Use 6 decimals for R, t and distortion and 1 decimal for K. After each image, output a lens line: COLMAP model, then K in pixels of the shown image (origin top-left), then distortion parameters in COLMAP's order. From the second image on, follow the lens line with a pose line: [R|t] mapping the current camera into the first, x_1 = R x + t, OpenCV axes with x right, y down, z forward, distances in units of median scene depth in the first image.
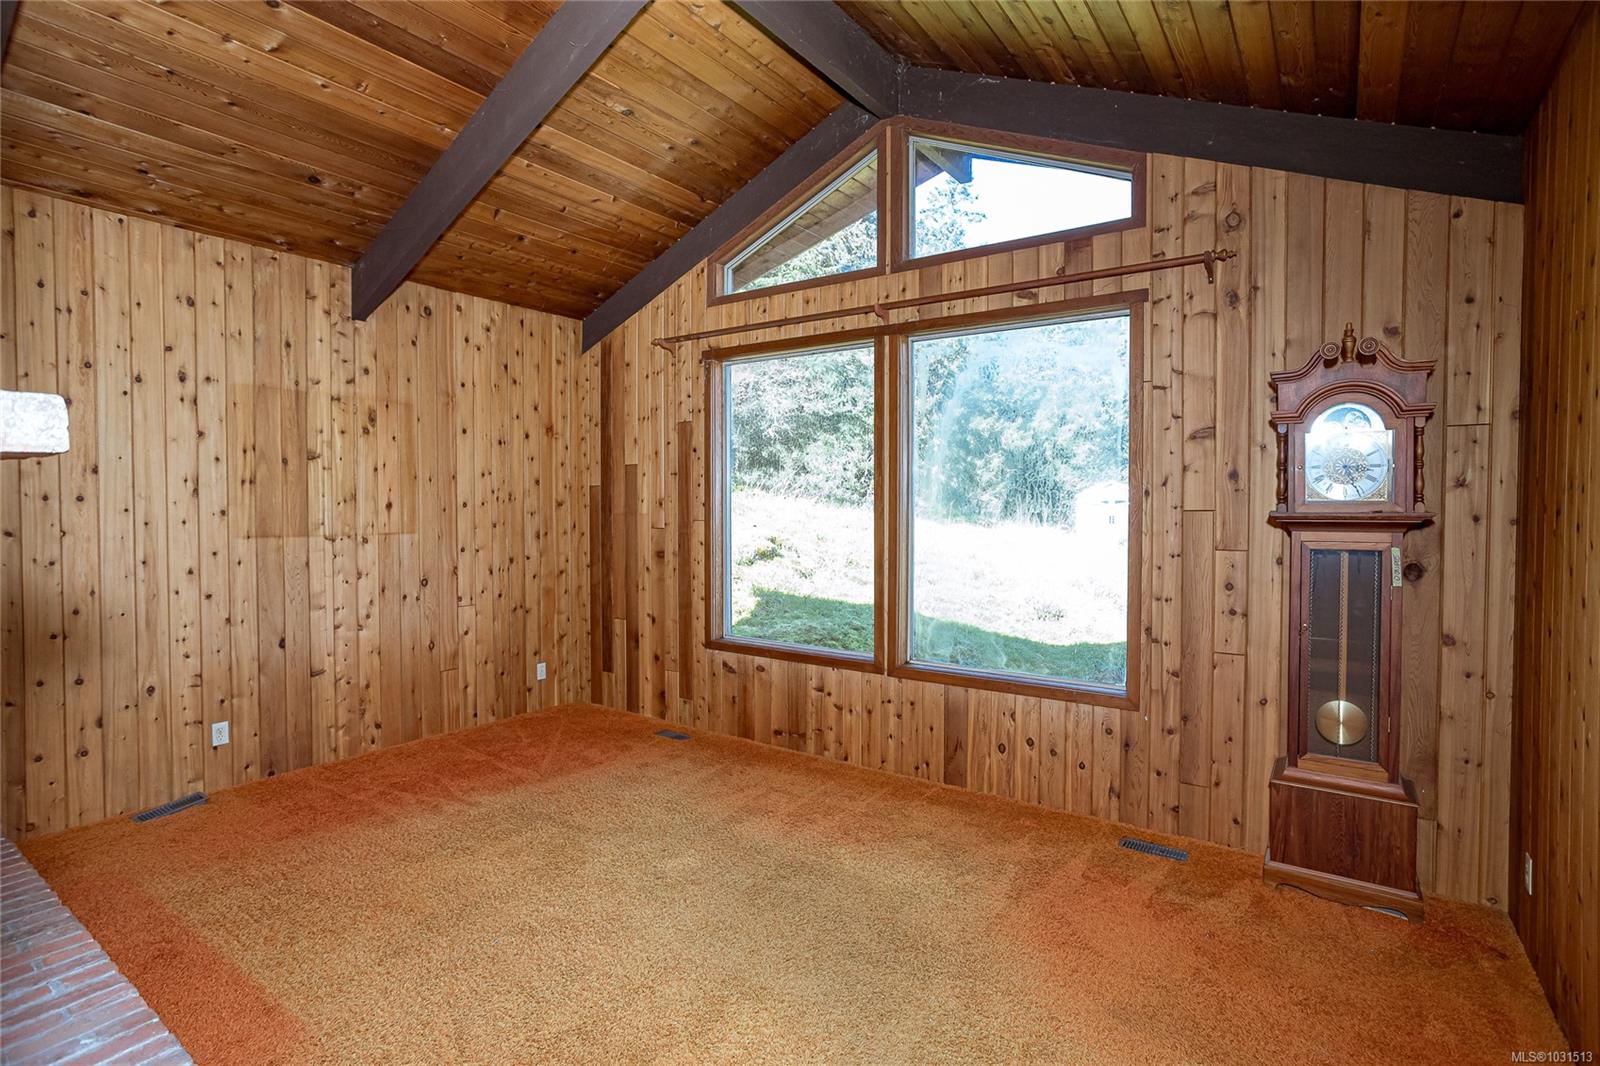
lens RADIAL K [[776.7, 0, 812.3], [0, 776.7, 519.3], [0, 0, 1]] dist [-0.040907, 0.023057]
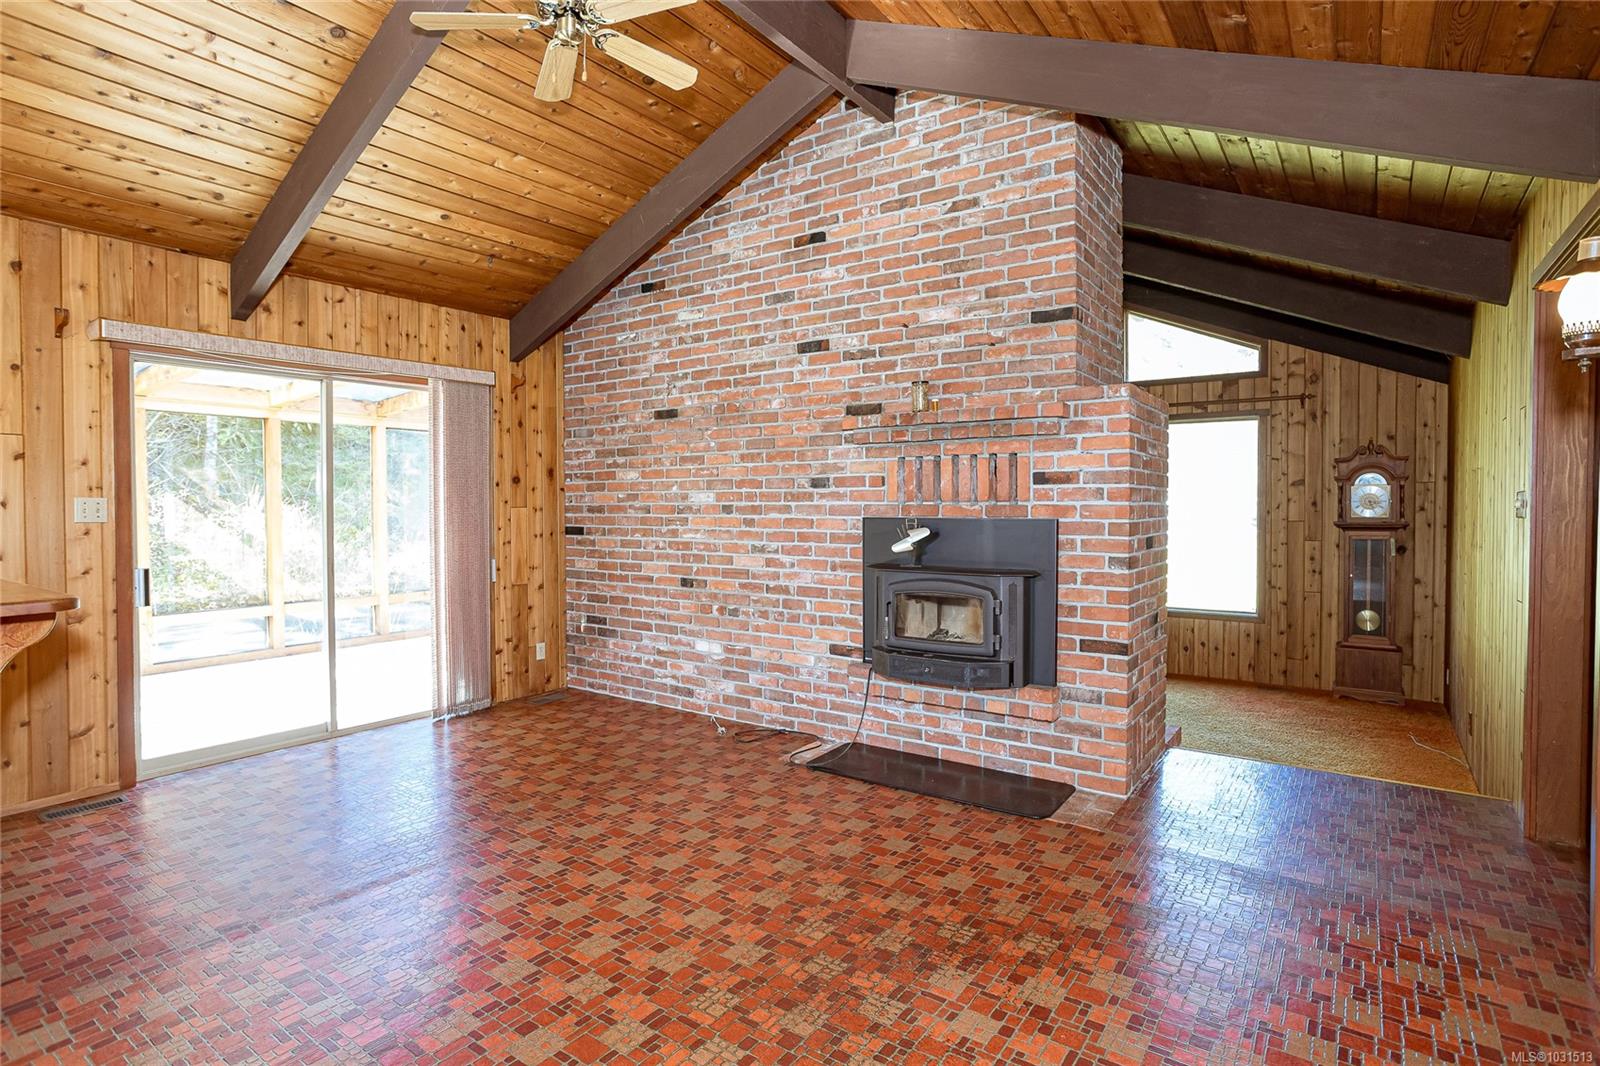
lens RADIAL K [[814.2, 0, 805.5], [0, 814.2, 521.2], [0, 0, 1]] dist [-0.026745, 0.005842]
pose [[0.999984, -0.004180, 0.003721, -0.803620], [0.004195, 0.999983, -0.004003, -0.008453], [-0.003704, 0.004019, 0.999985, -1.123699]]
